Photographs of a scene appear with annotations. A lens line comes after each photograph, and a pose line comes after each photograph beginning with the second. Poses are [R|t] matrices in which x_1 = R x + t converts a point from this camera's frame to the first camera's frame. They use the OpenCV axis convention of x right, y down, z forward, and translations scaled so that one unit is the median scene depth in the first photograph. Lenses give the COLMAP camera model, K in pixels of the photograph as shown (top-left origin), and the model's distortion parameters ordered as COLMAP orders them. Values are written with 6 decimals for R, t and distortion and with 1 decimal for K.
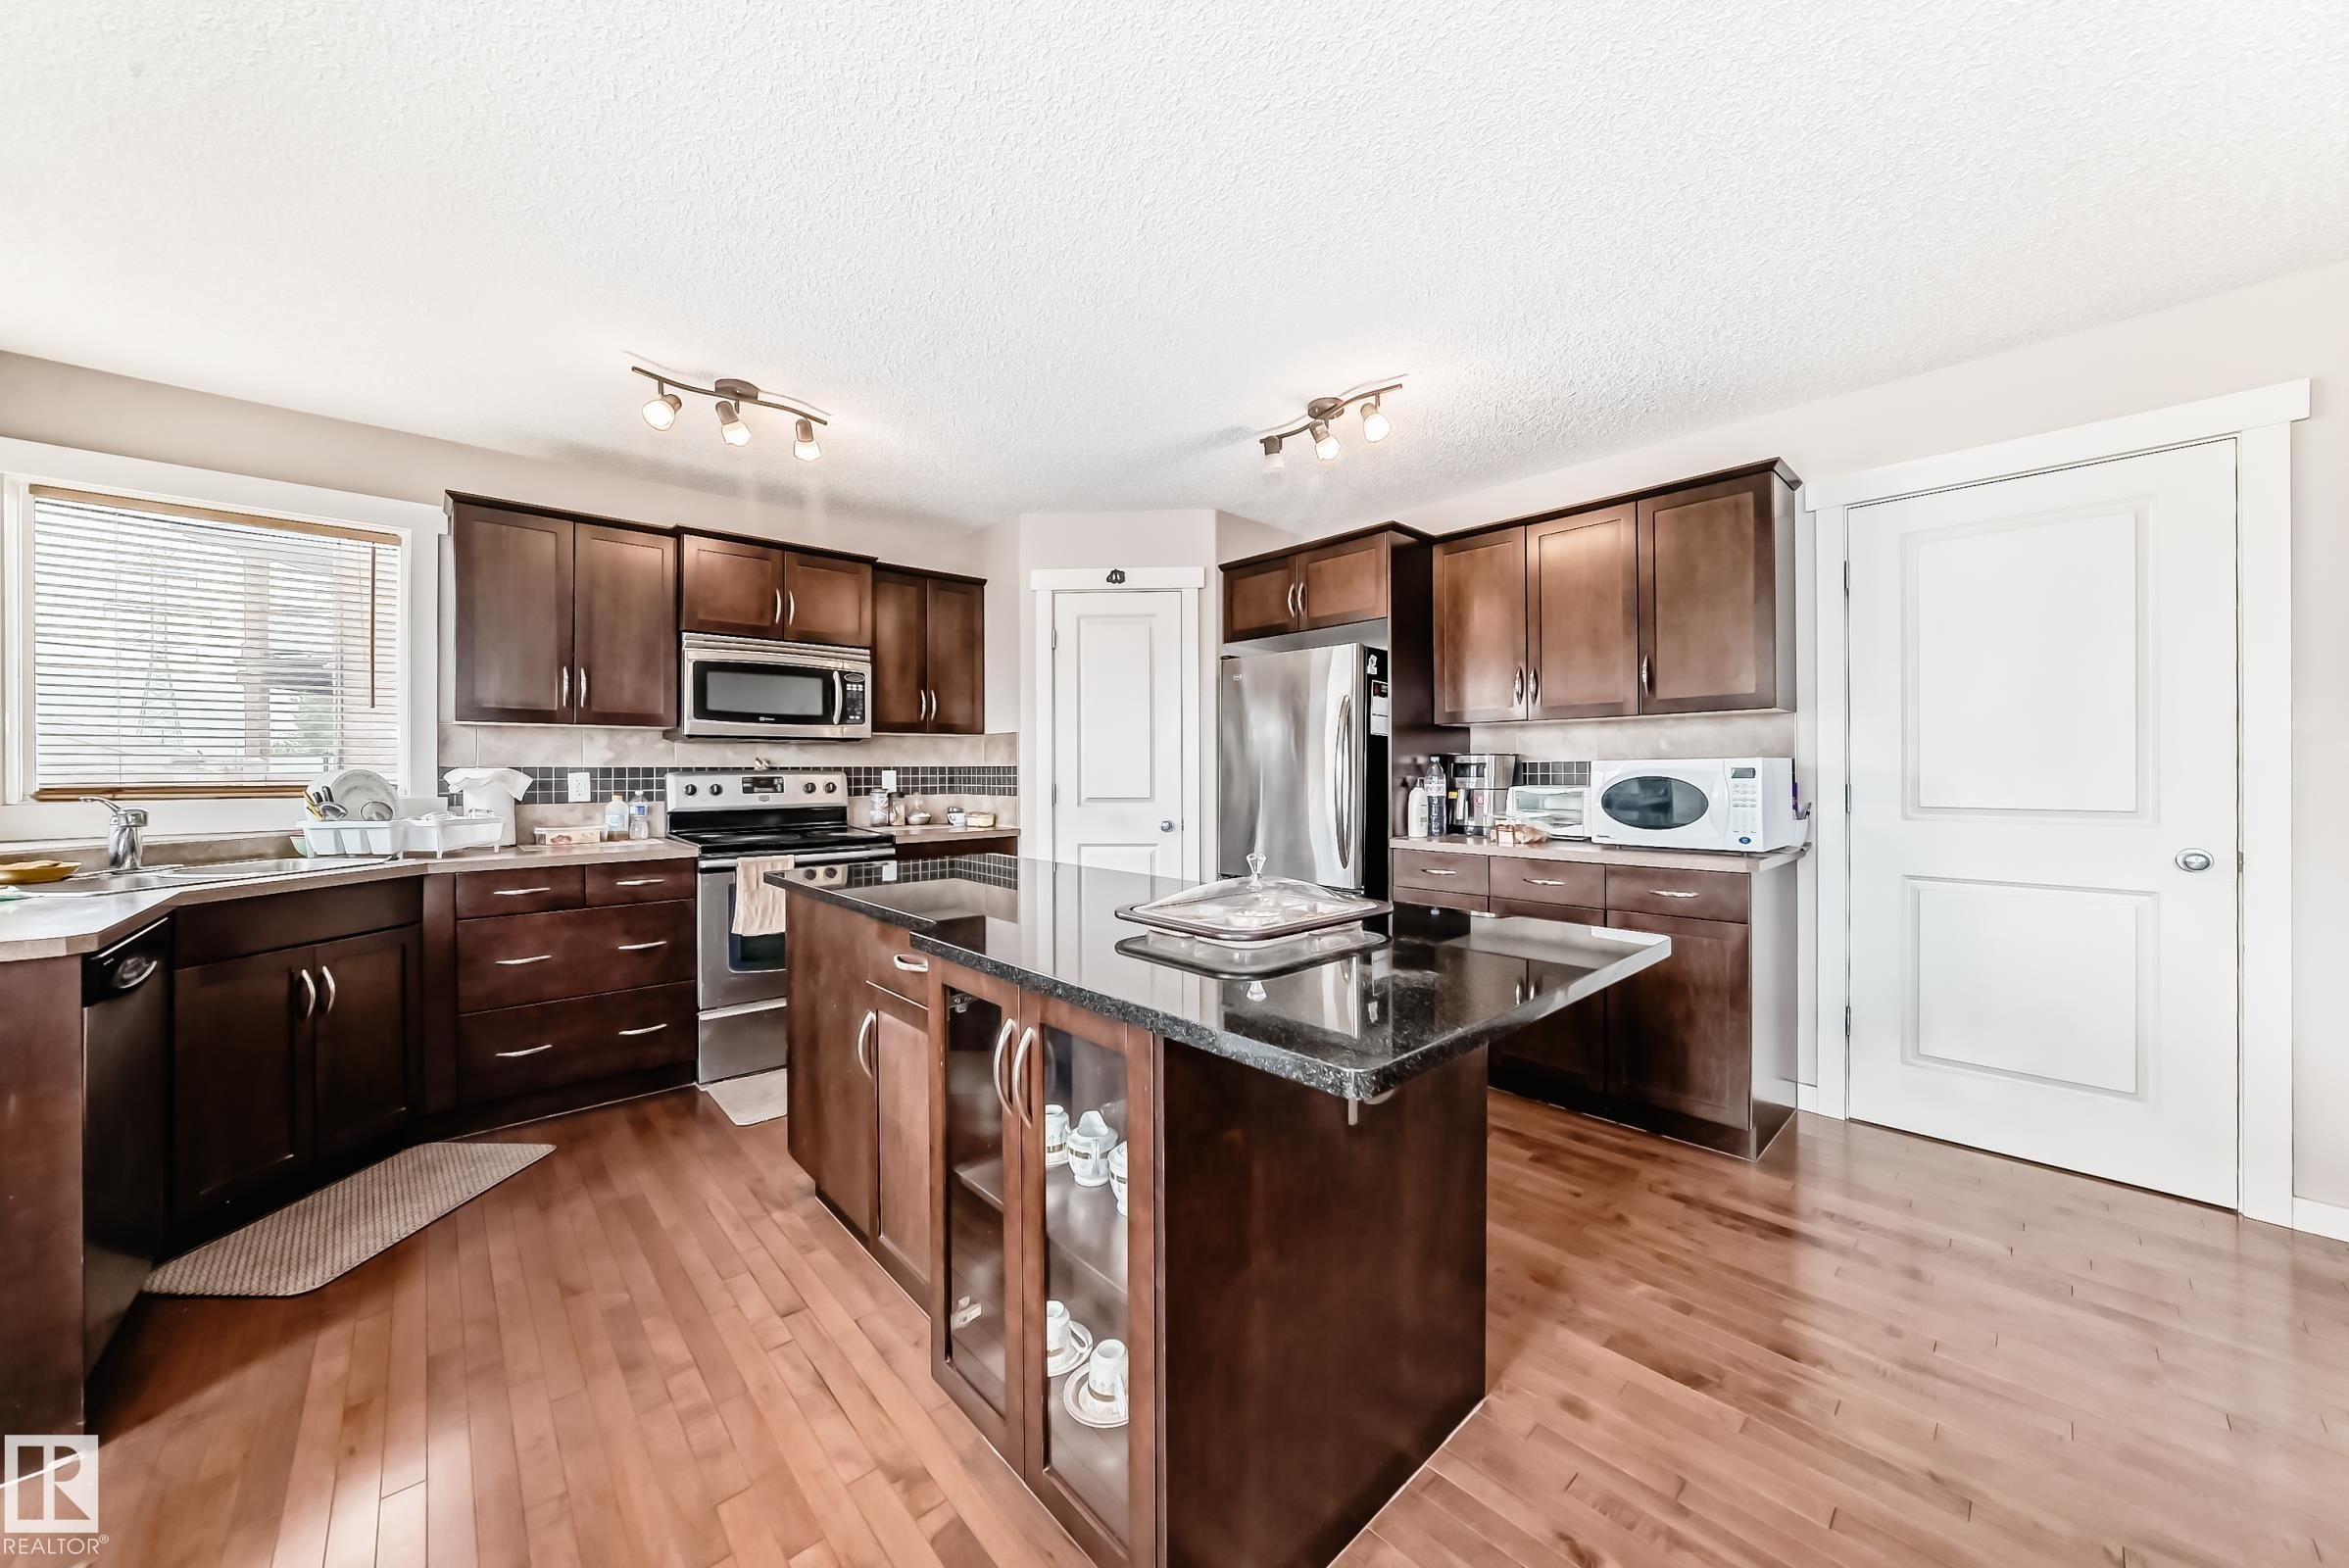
lens RADIAL K [[824.3, 0, 1187.6], [0, 824.3, 769.3], [0, 0, 1]] dist [-0.002691, 0.000030]
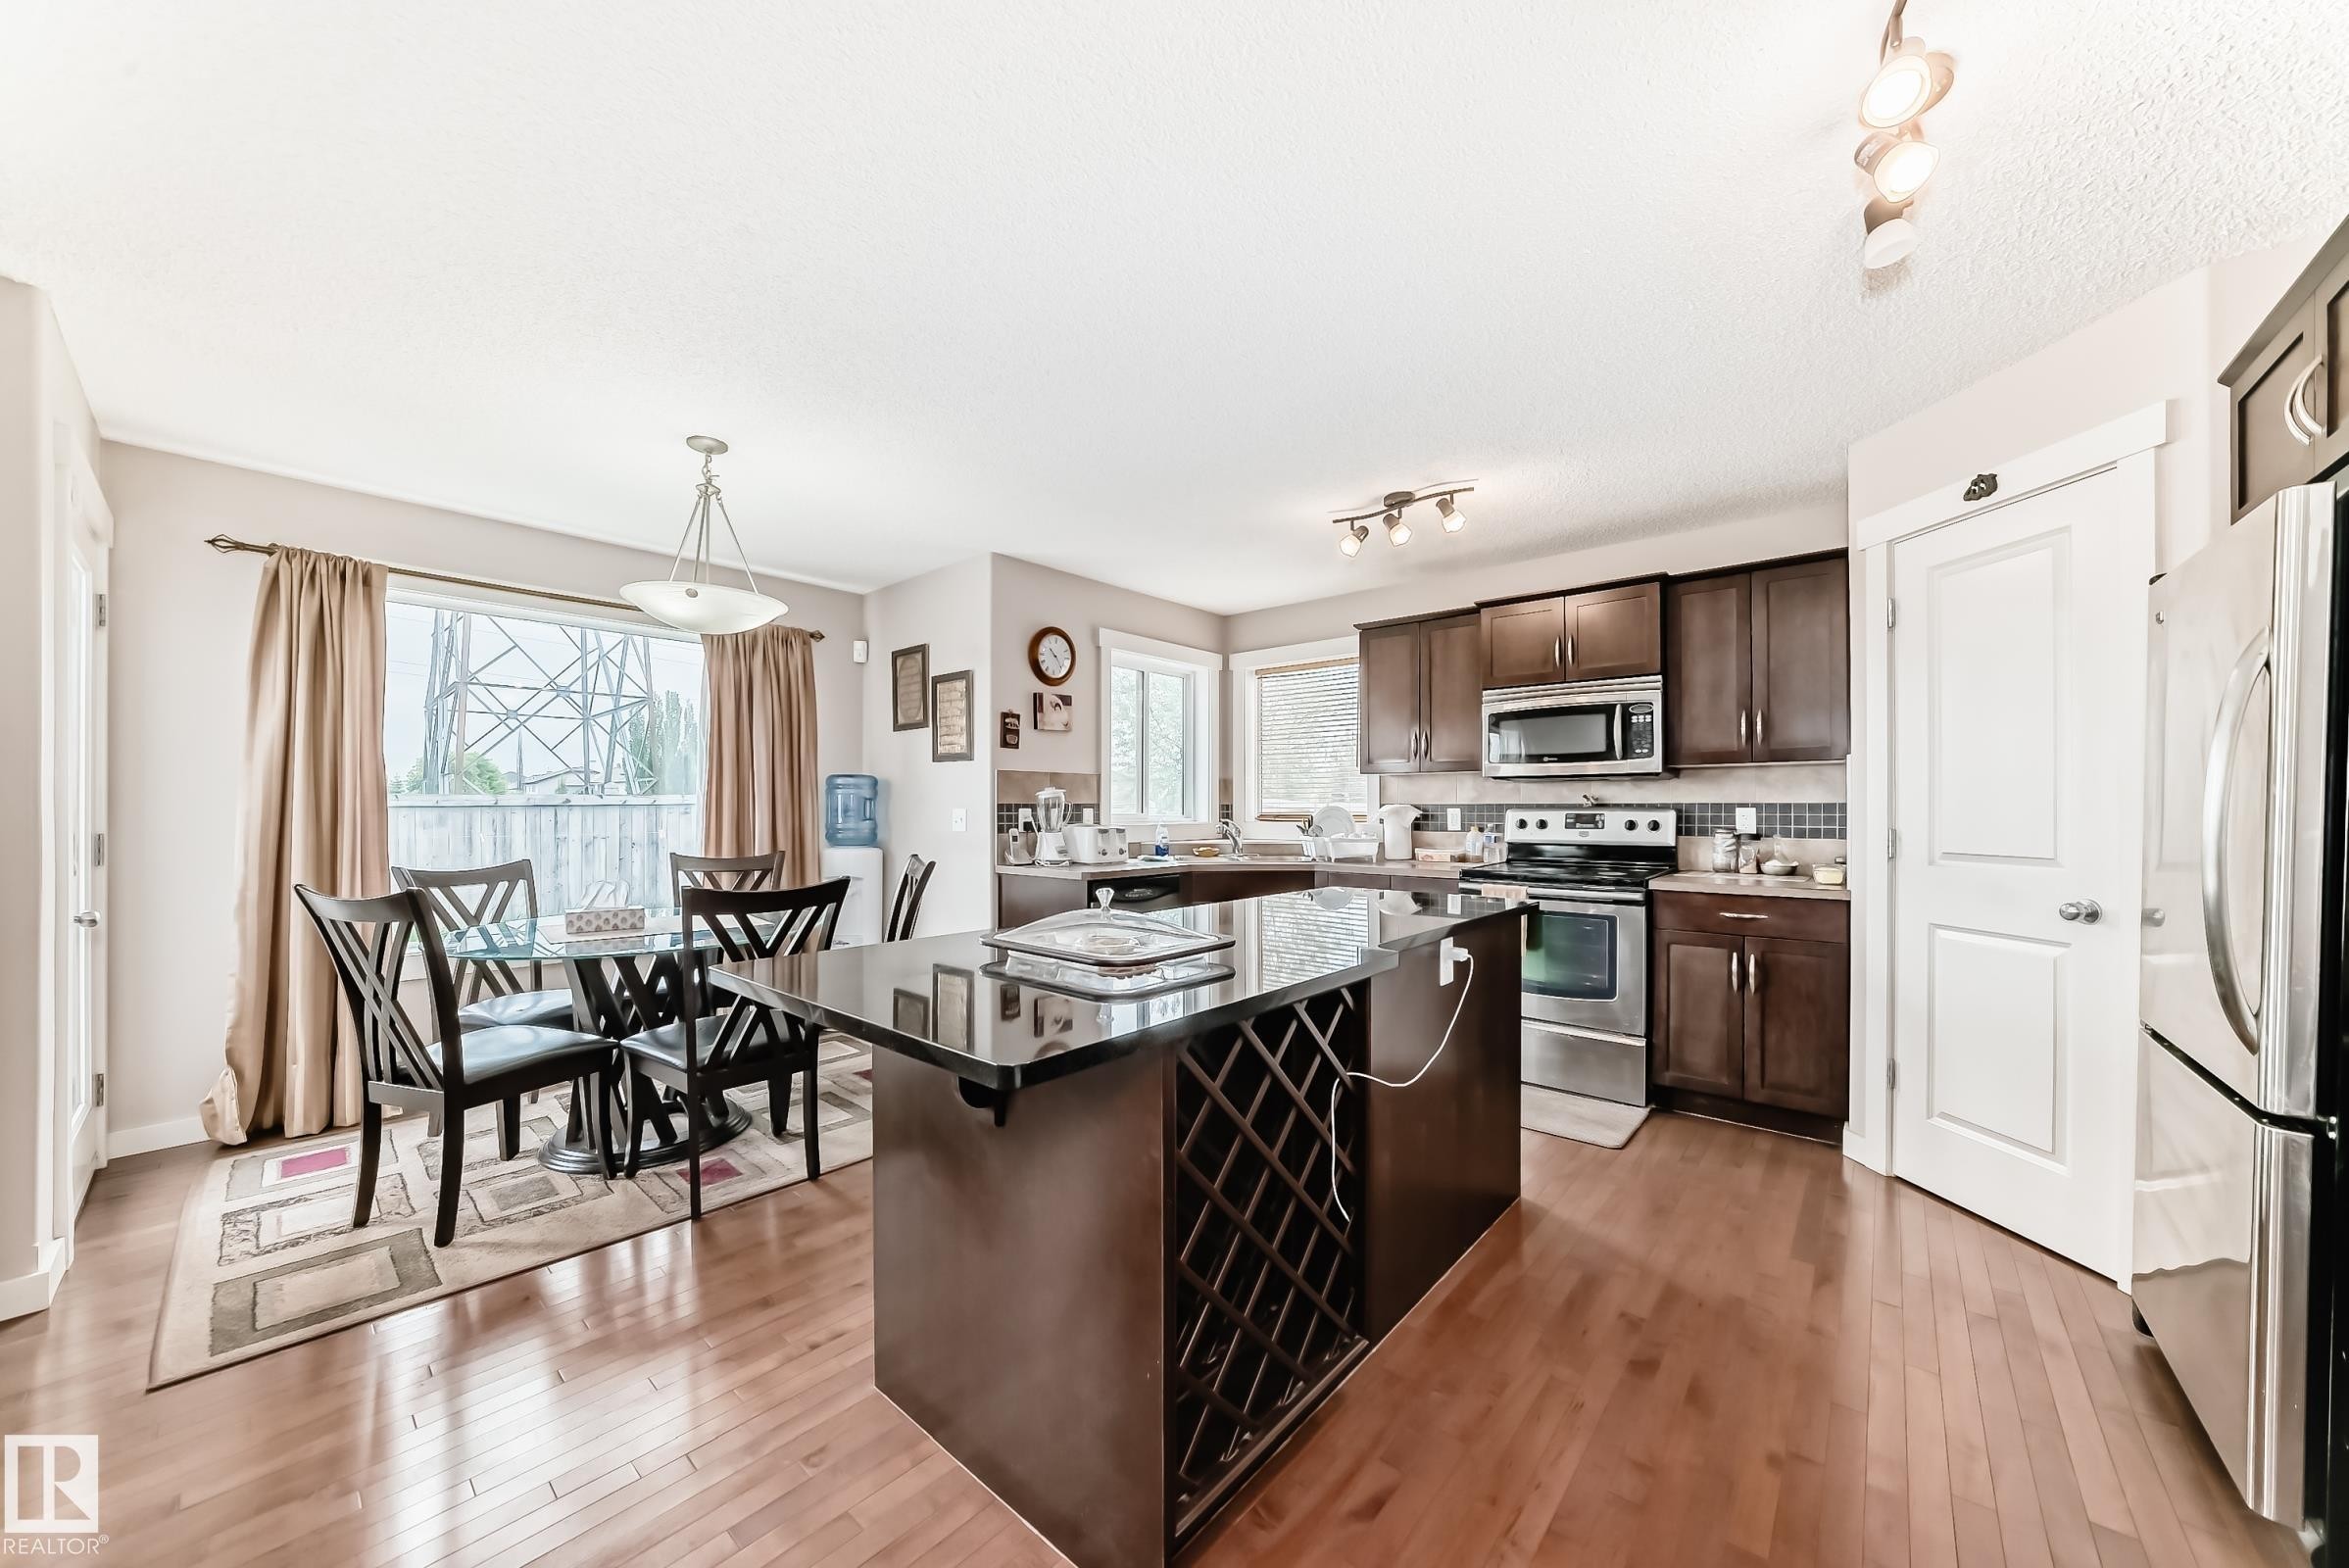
lens RADIAL K [[824.3, 0, 1192.5], [0, 824.3, 808.1], [0, 0, 1]] dist [-0.002691, 0.000030]
pose [[0.144183, 0.005021, -0.989538, 0.433381], [-0.000791, 0.999987, 0.004958, -0.001899], [0.989551, 0.000067, 0.144185, 0.350406]]
